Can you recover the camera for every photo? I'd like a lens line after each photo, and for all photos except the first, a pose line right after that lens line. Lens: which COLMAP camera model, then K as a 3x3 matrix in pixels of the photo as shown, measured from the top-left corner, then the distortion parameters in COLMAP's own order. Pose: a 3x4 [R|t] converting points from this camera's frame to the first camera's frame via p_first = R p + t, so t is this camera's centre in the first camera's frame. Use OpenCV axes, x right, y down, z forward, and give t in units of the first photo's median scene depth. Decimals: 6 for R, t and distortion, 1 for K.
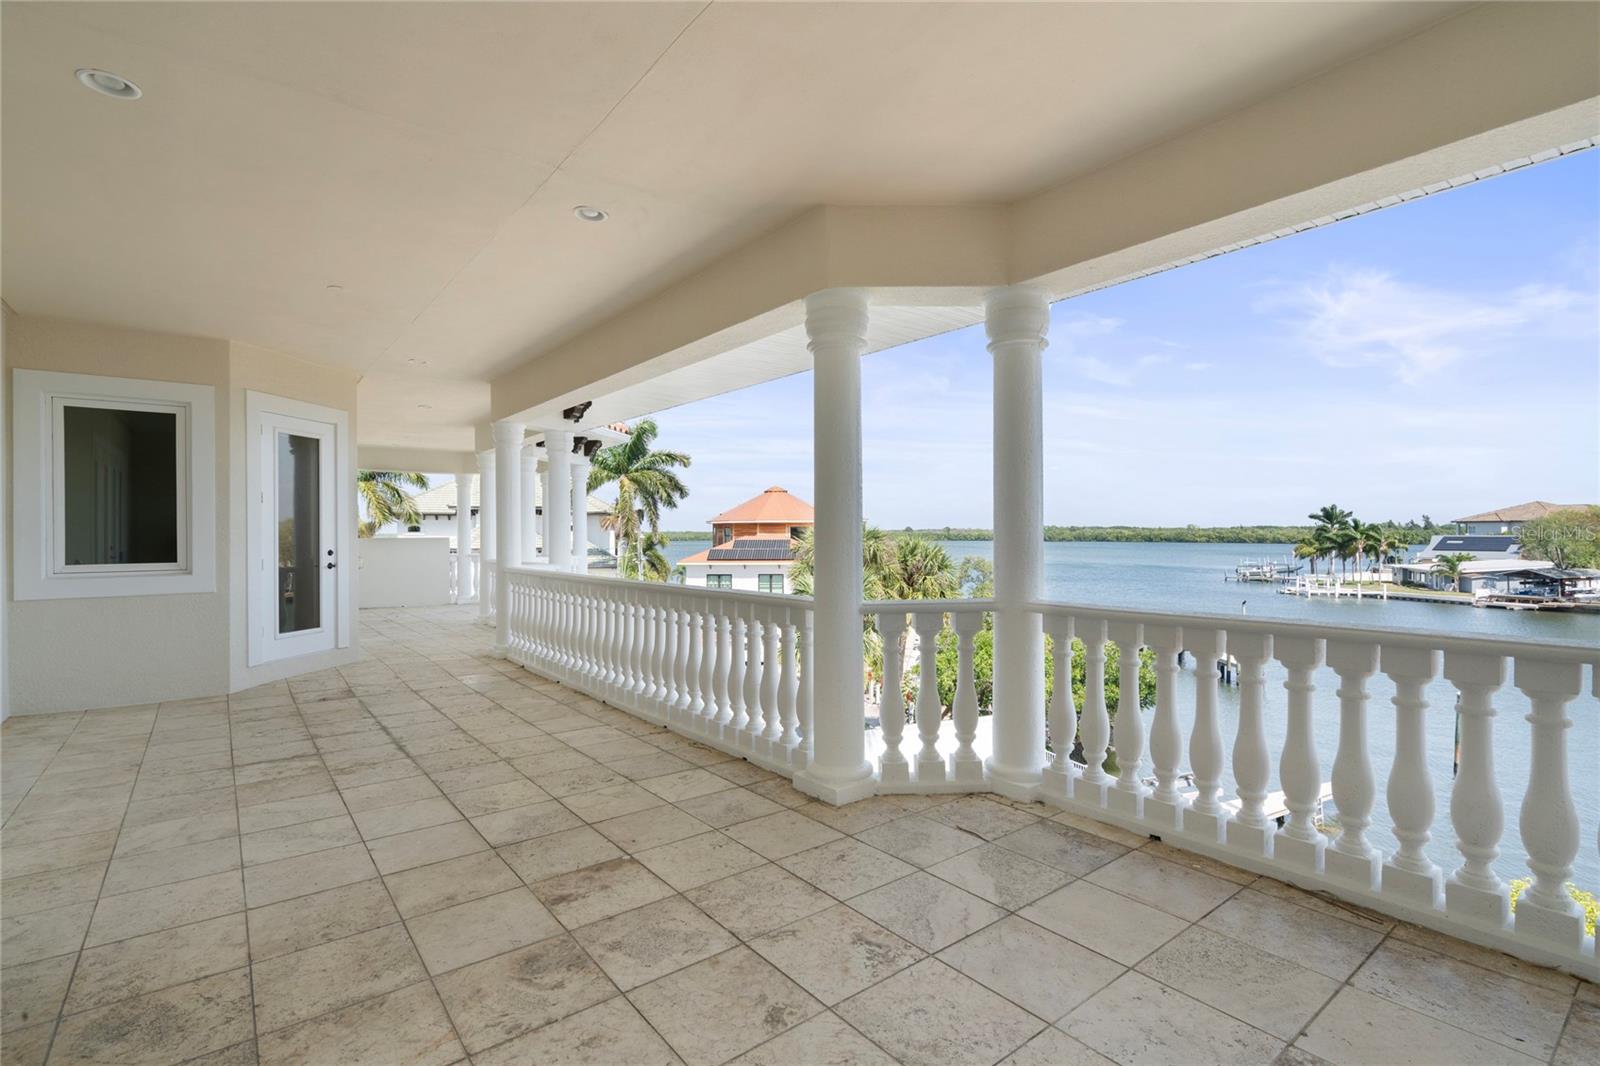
lens RADIAL K [[729.7, 0, 804.2], [0, 729.7, 530.6], [0, 0, 1]] dist [-0.003696, 0.000286]
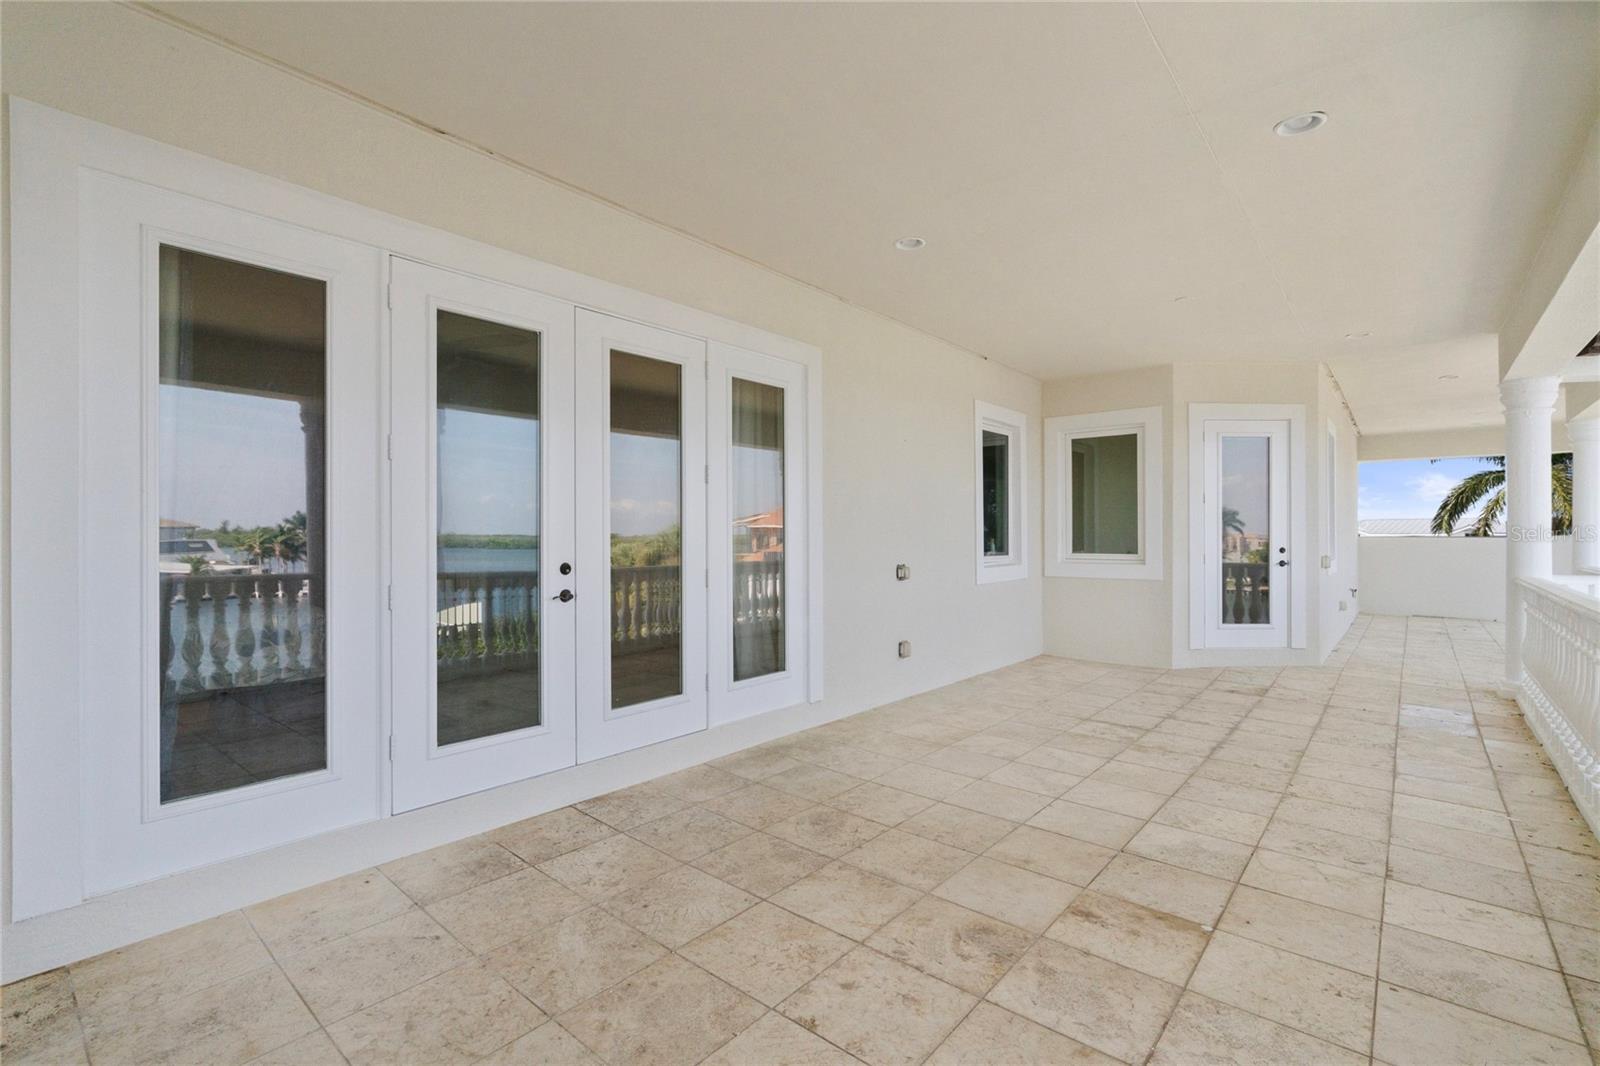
lens RADIAL K [[729.7, 0, 805.8], [0, 729.7, 533.6], [0, 0, 1]] dist [-0.003696, 0.000286]
pose [[0.204121, 0.006284, -0.978926, 0.369139], [0.001211, 0.999977, 0.006672, 0.000106], [0.978945, -0.002548, 0.204108, 0.316472]]
